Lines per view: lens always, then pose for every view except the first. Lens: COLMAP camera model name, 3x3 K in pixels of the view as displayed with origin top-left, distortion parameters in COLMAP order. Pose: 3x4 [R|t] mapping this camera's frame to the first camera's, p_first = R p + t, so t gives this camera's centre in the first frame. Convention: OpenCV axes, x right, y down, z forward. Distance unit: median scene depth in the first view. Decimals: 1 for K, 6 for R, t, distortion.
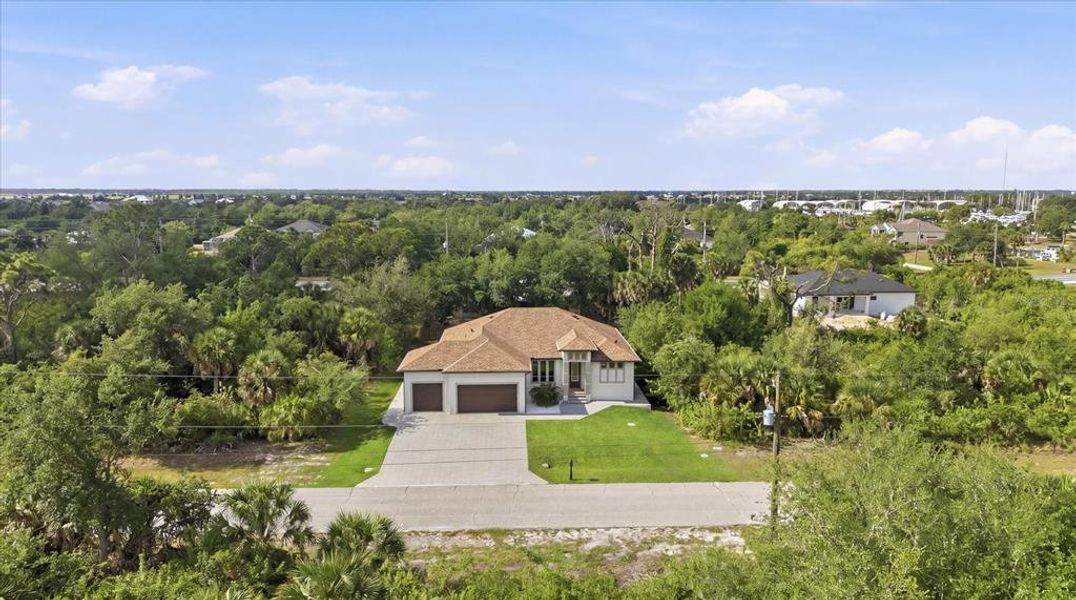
lens RADIAL K [[785.3, 0, 539.8], [0, 785.3, 305.1], [0, 0, 1]] dist [0.038194, -0.014365]
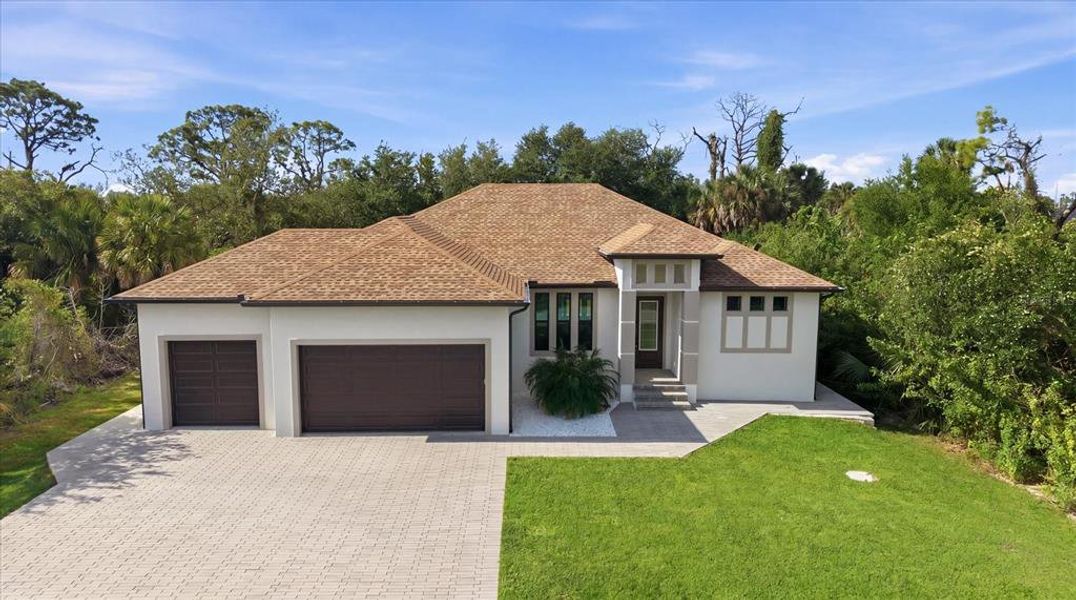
lens RADIAL K [[785.3, 0, 536.6], [0, 785.3, 302.4], [0, 0, 1]] dist [0.038194, -0.014365]
pose [[0.999705, 0.004050, -0.023950, 0.000491], [-0.004754, 0.999556, -0.029409, 0.088422], [0.023820, 0.029514, 0.999281, 0.646561]]
